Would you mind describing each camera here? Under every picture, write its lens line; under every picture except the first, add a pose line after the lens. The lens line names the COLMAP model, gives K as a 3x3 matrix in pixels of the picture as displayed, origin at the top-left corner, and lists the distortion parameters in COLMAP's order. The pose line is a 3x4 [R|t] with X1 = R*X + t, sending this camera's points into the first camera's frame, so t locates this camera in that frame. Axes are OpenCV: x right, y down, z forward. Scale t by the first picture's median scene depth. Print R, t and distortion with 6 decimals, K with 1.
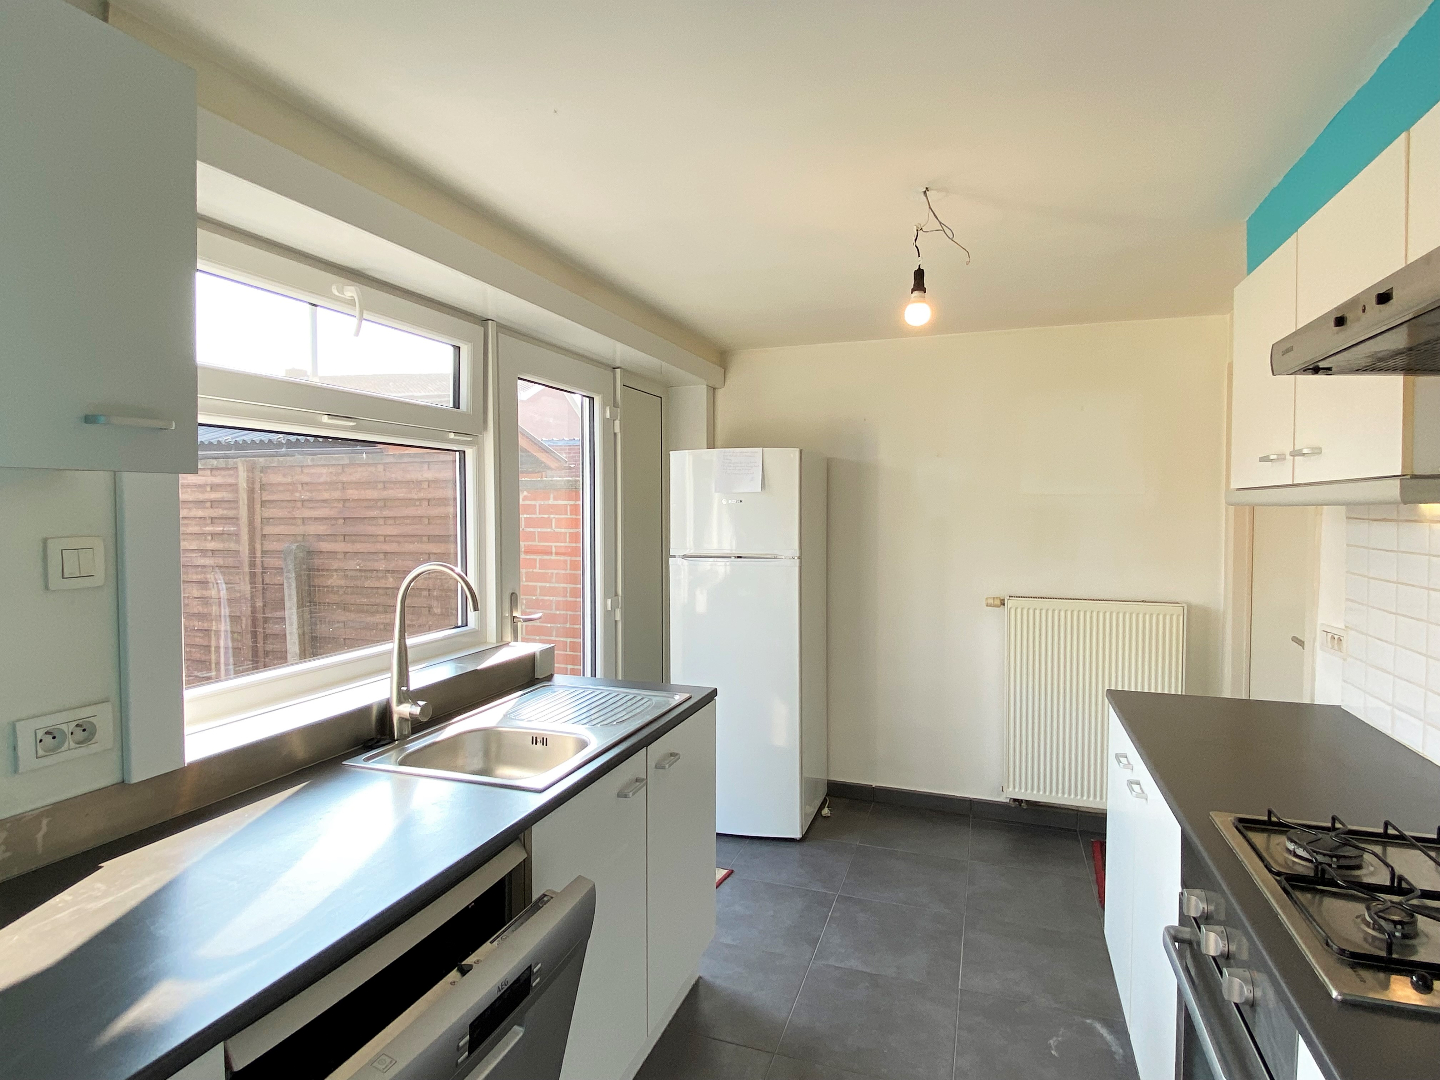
lens RADIAL K [[786.4, 0, 702.0], [0, 786.4, 541.5], [0, 0, 1]] dist [0.035566, 0.000241]
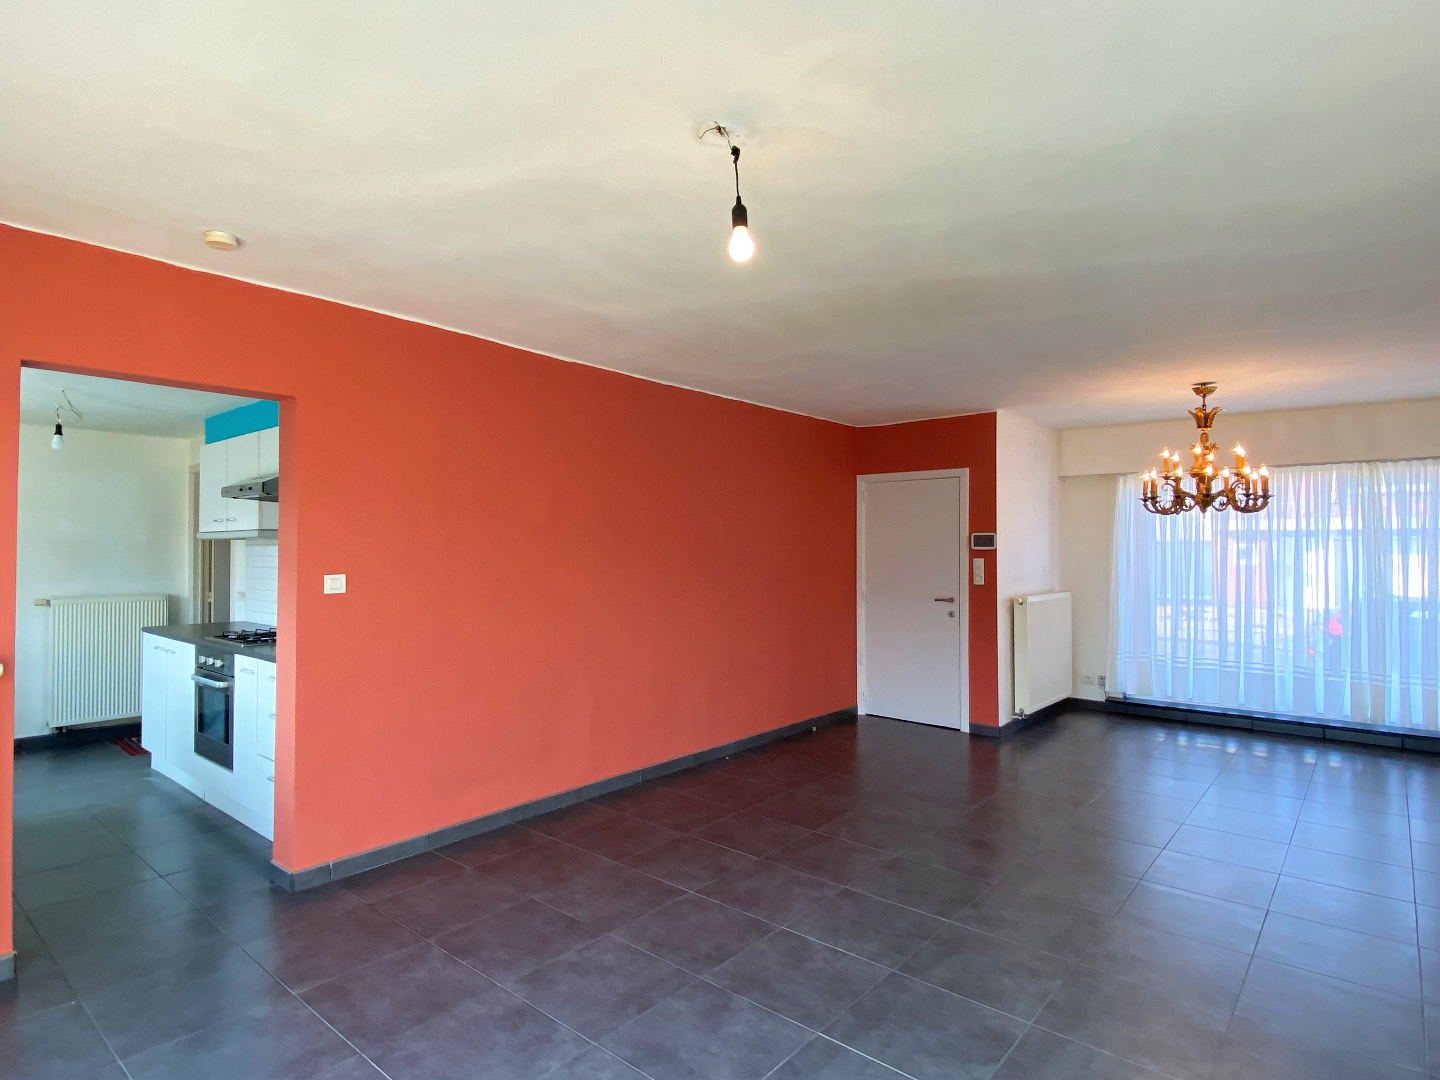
lens RADIAL K [[786.4, 0, 702.0], [0, 786.4, 541.5], [0, 0, 1]] dist [0.035566, 0.000241]
pose [[0.368448, 0.014158, 0.929541, -1.044398], [0.039510, 0.998742, -0.030873, 0.097499], [-0.928808, 0.048101, 0.367425, -1.314851]]
